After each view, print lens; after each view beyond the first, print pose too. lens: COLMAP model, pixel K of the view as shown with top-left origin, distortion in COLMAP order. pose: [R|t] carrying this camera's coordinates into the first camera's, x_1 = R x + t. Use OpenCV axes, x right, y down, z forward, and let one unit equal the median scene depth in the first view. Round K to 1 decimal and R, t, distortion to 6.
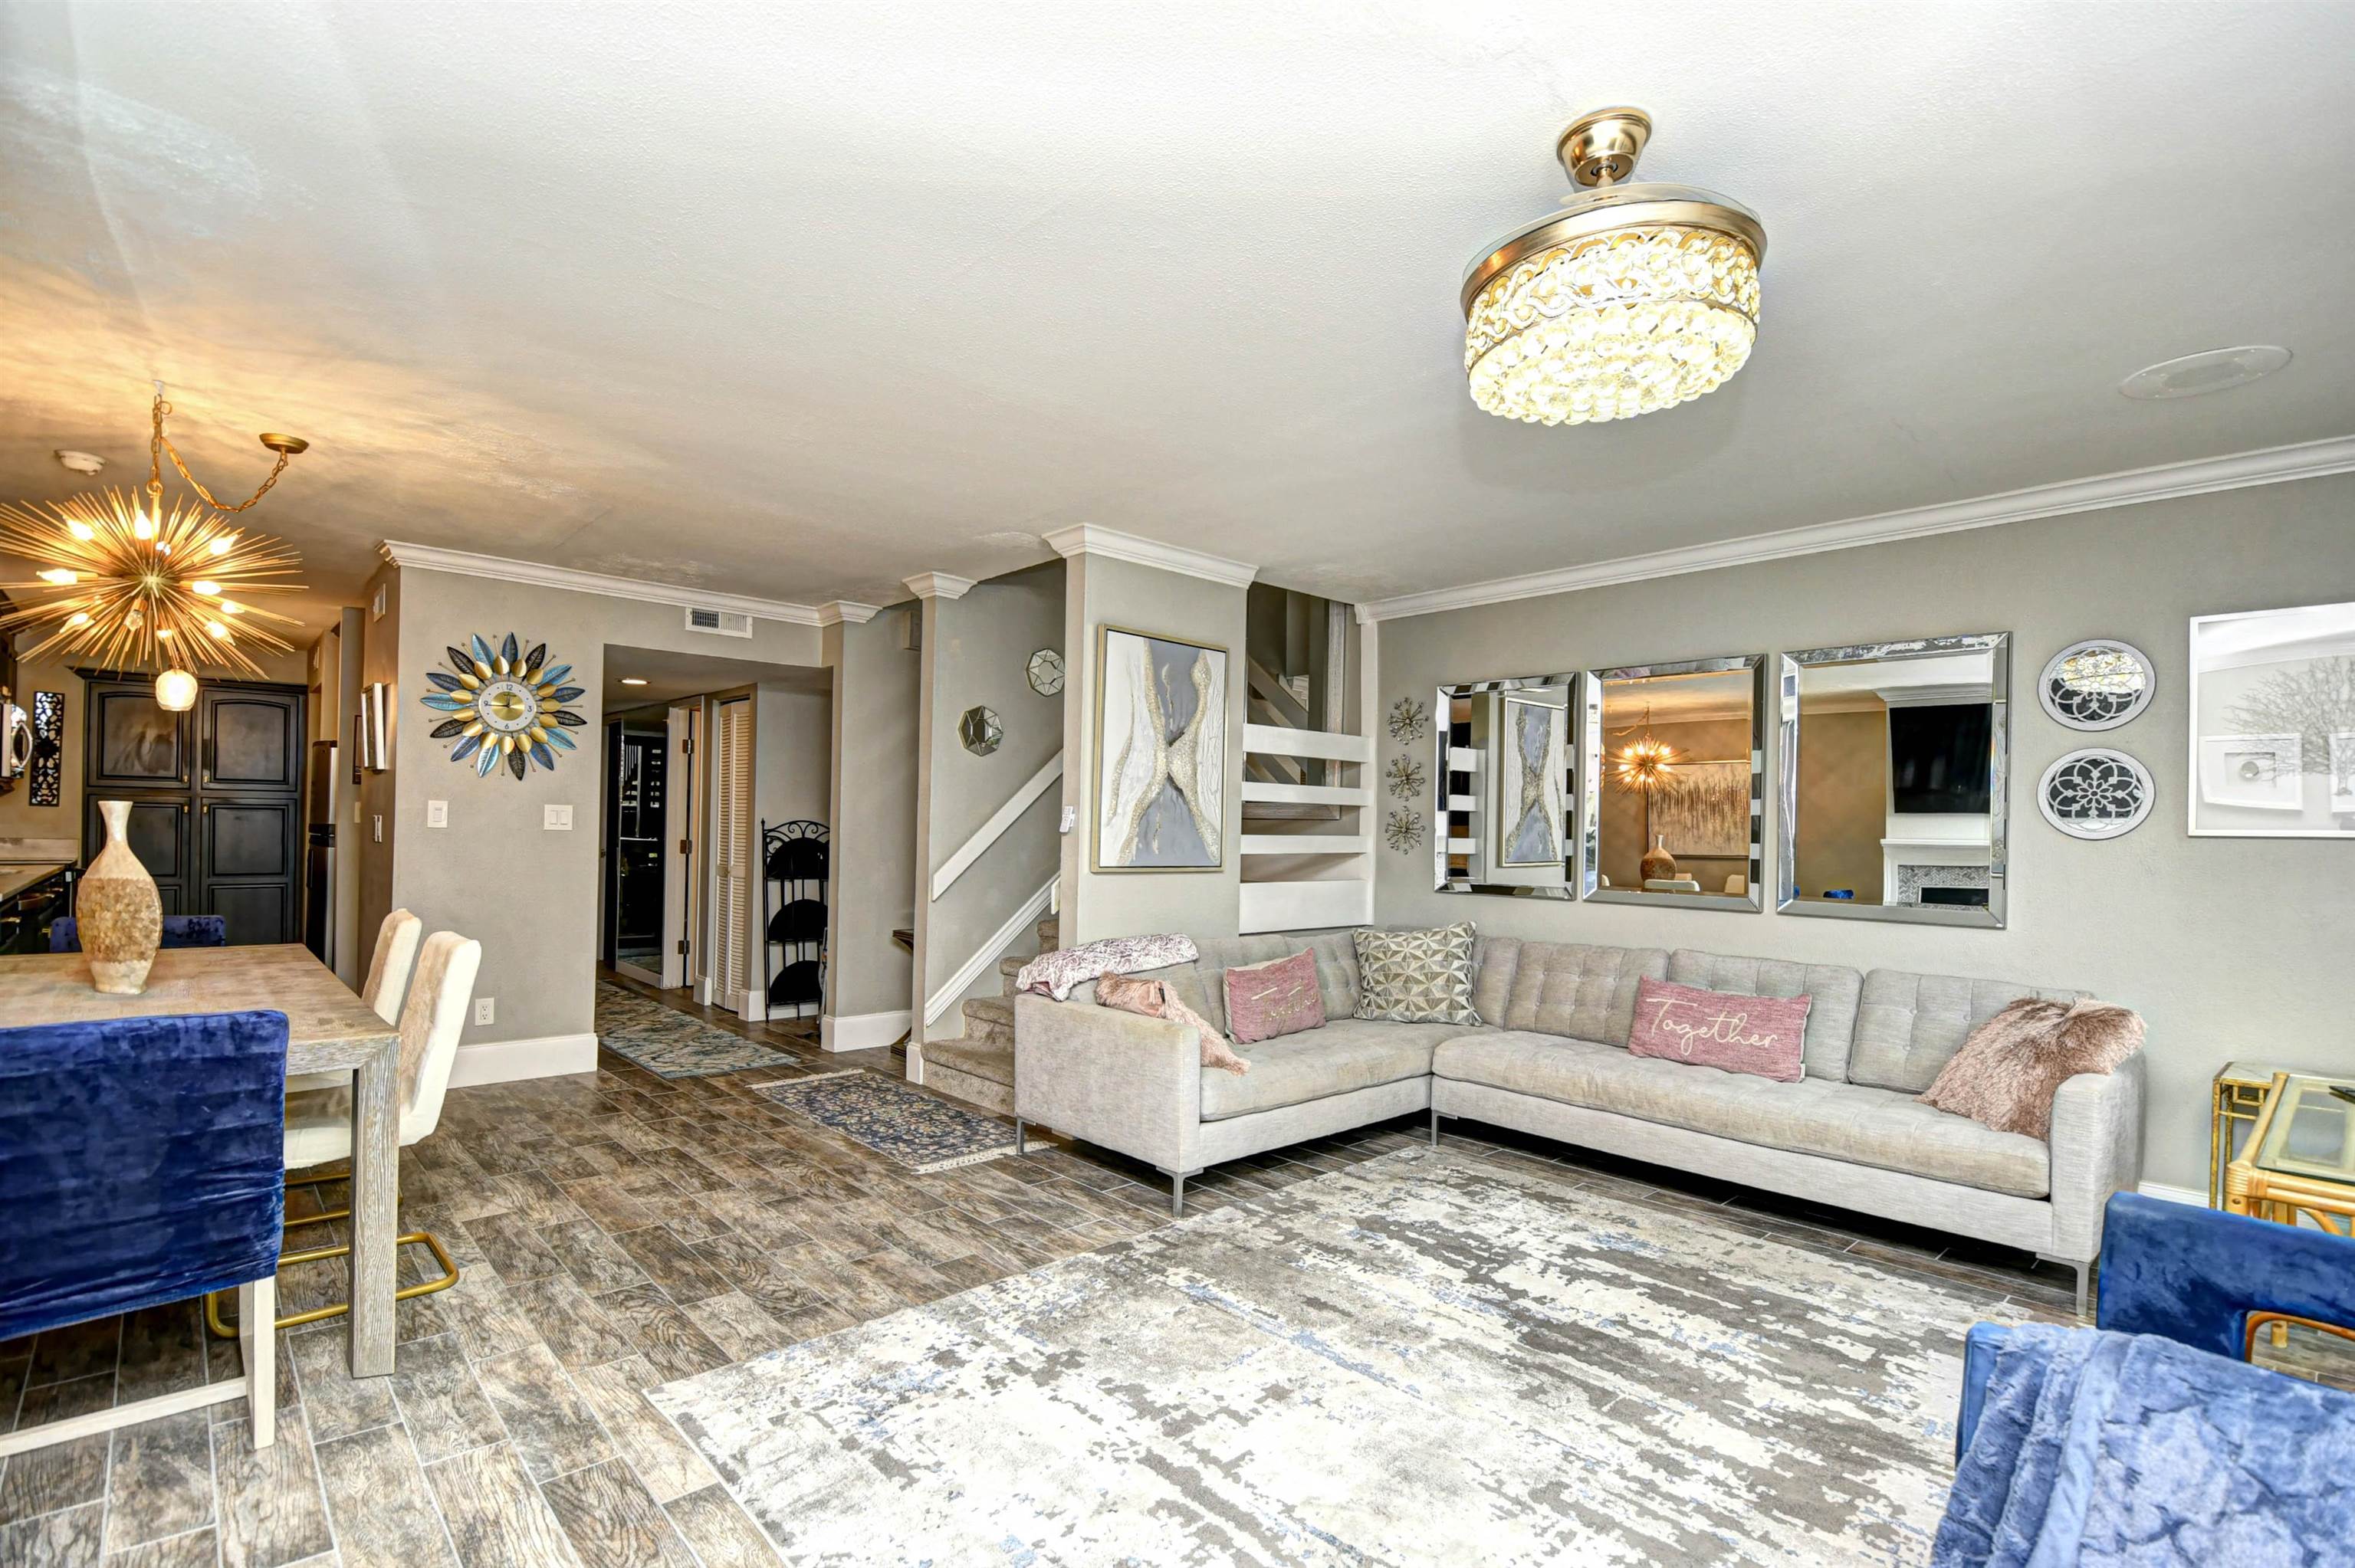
lens RADIAL K [[1065.6, 0, 1144.3], [0, 1065.6, 832.4], [0, 0, 1]] dist [0.009555, -0.018084]
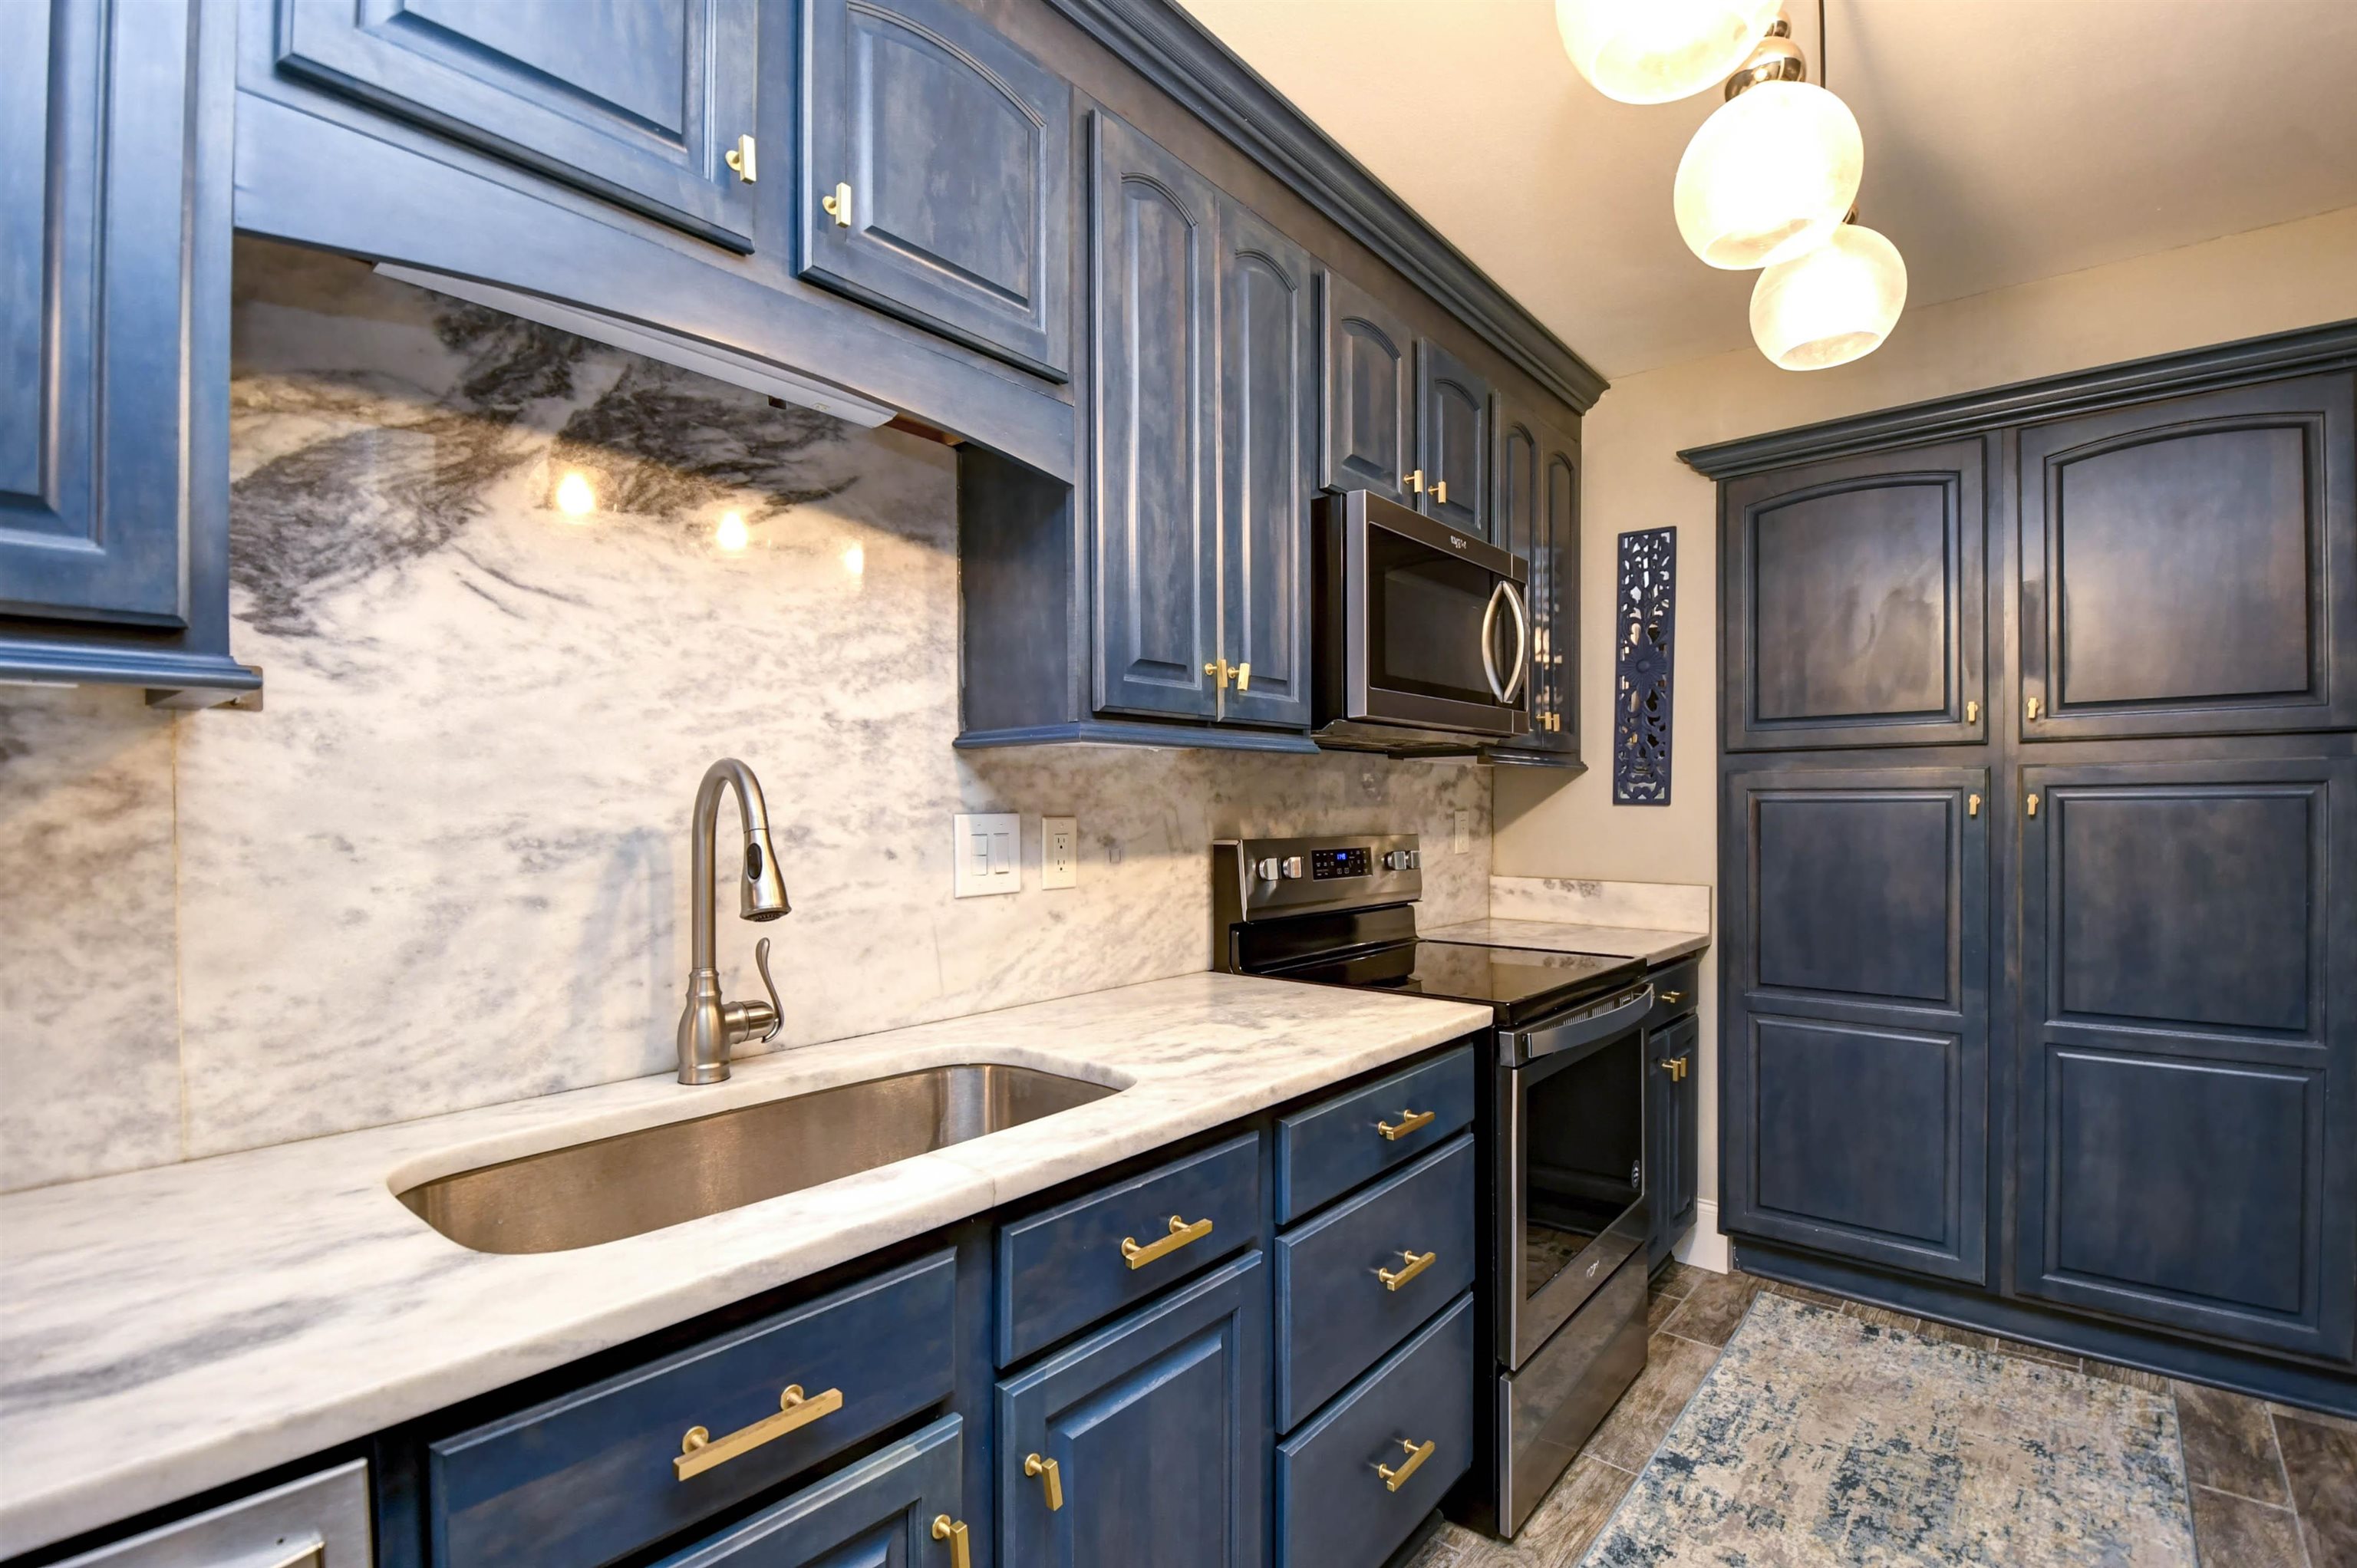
lens RADIAL K [[1066.6, 0, 1225.6], [0, 1066.6, 814.1], [0, 0, 1]] dist [0.009555, -0.018084]
pose [[0.154545, -0.008622, -0.987948, -1.361239], [-0.000259, 0.999962, -0.008767, -0.035913], [0.987986, 0.001611, 0.154536, 1.603075]]
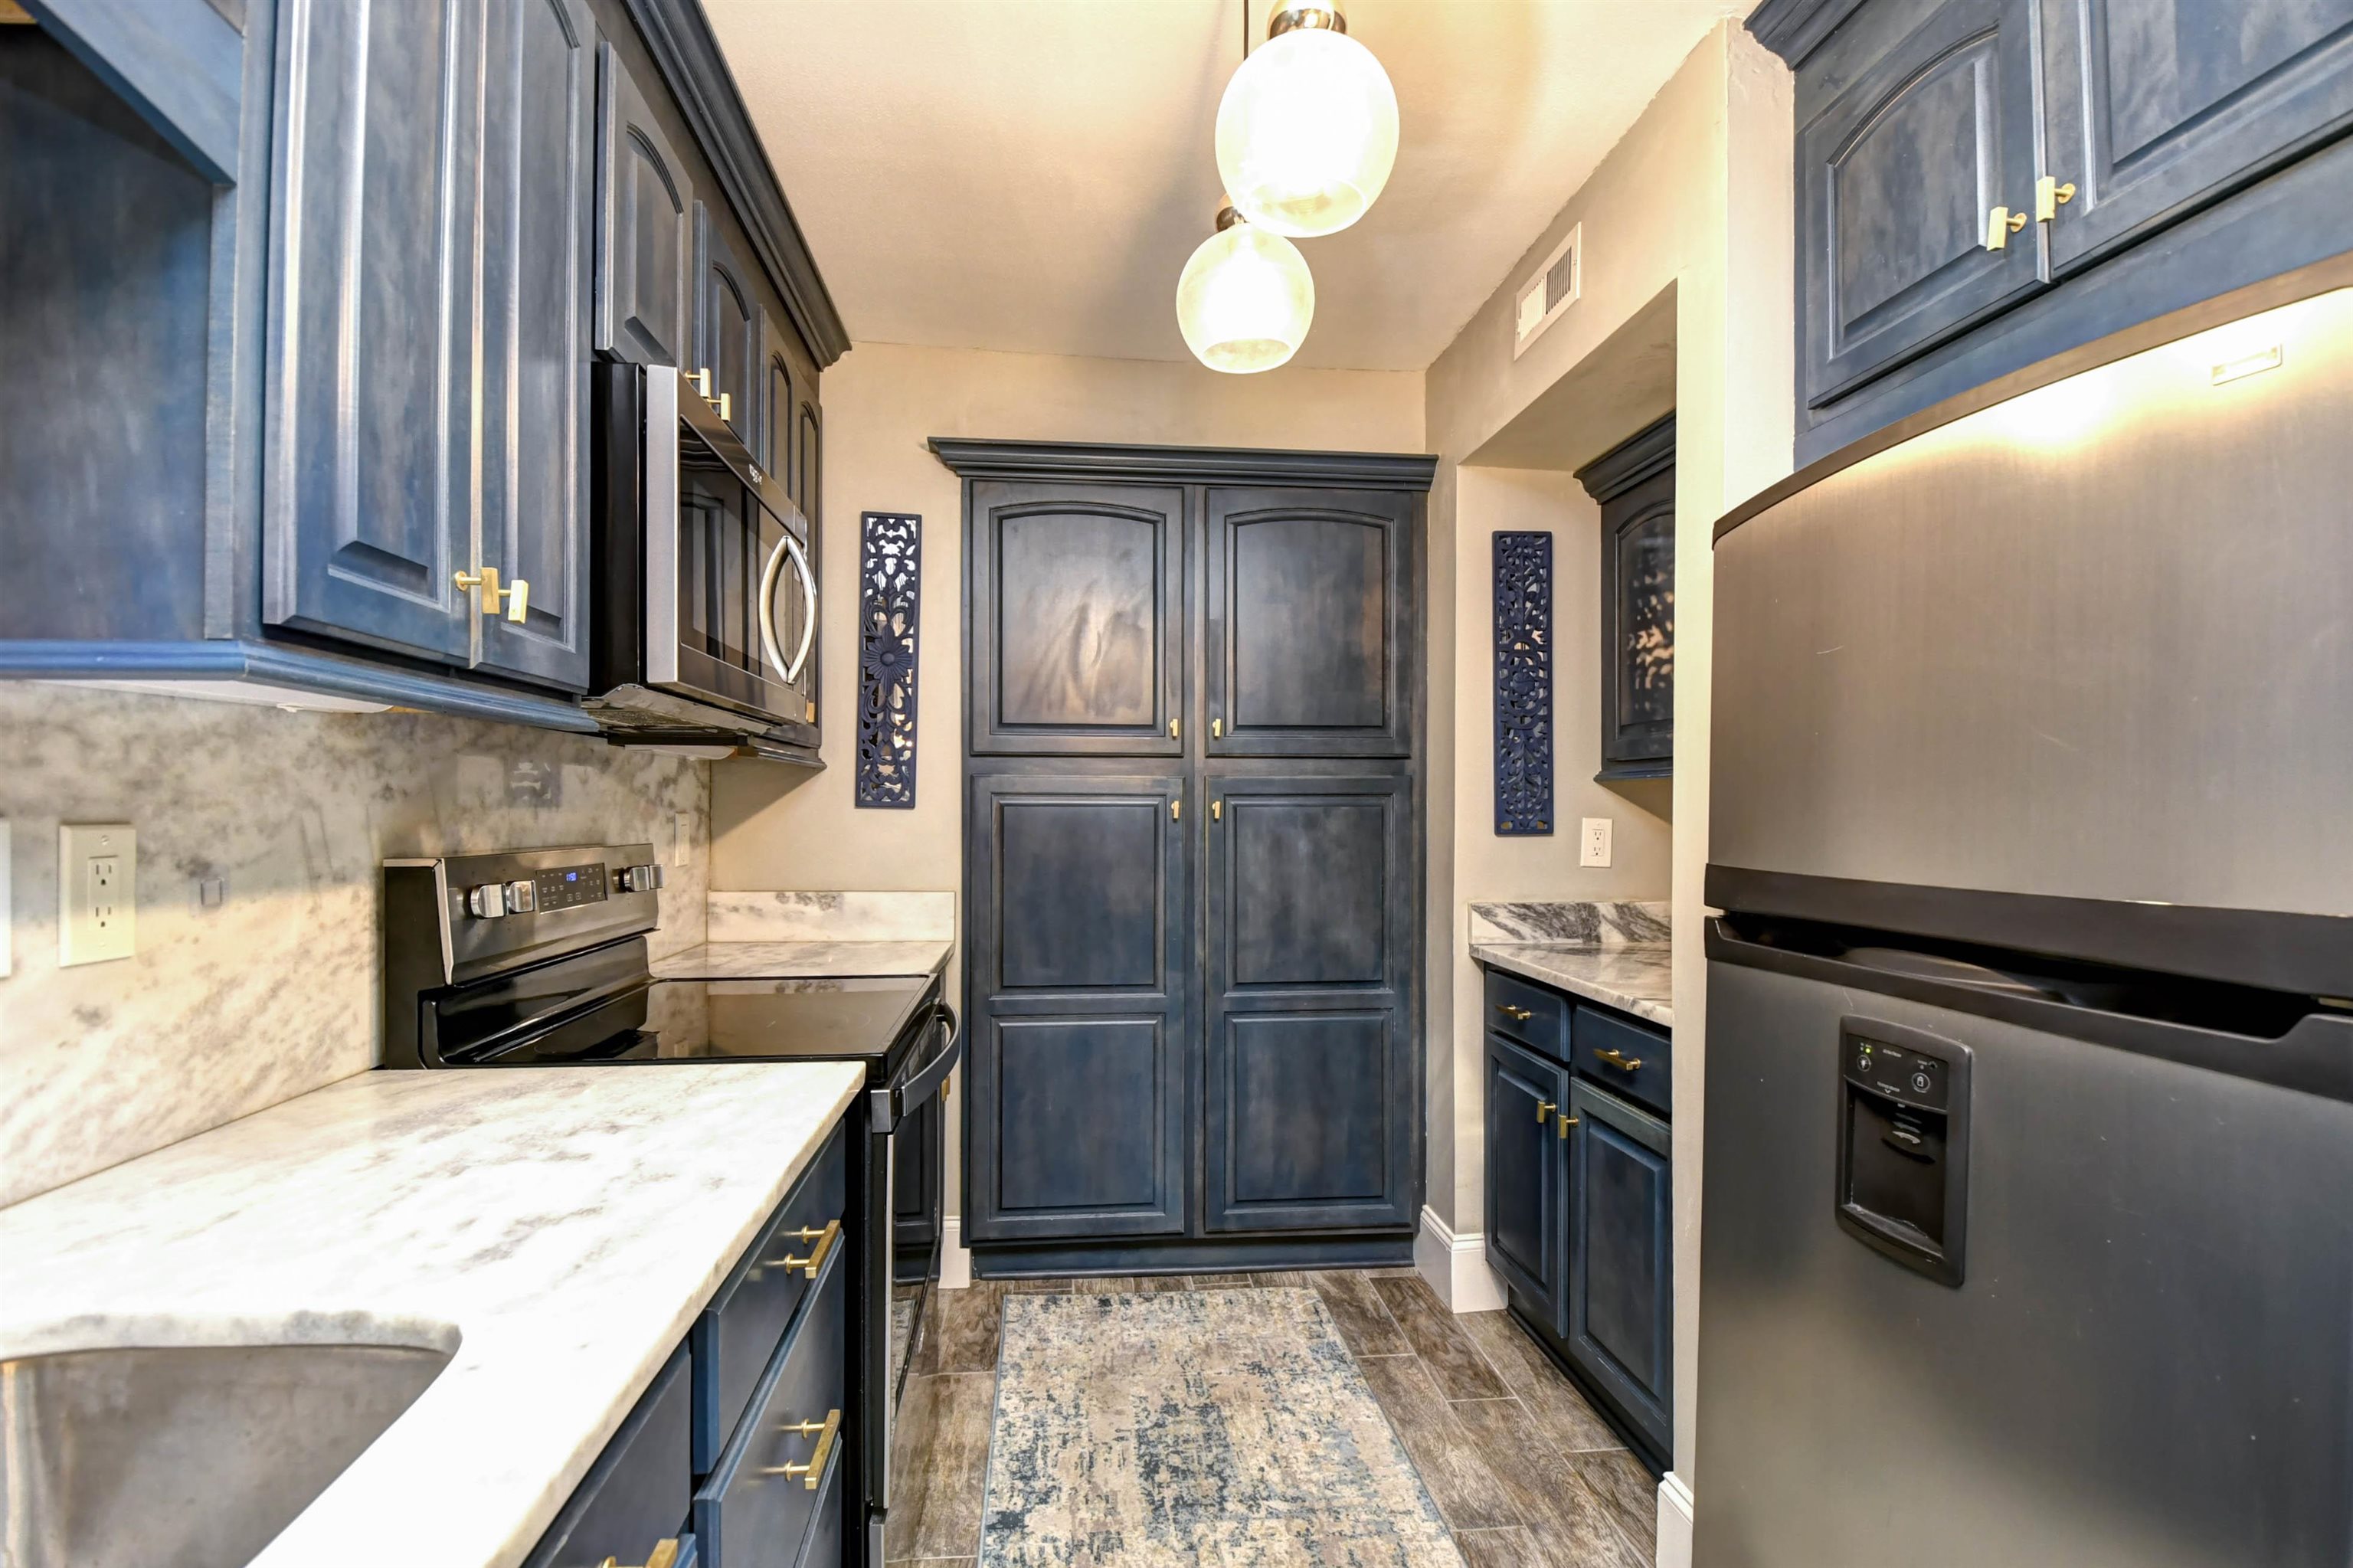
lens RADIAL K [[1064.9, 0, 1142.8], [0, 1064.9, 807.9], [0, 0, 1]] dist [0.009555, -0.018084]
pose [[0.798102, -0.013133, -0.602379, -1.524527], [0.005360, 0.999878, -0.014697, -0.038080], [0.602498, 0.008501, 0.798075, 1.545325]]
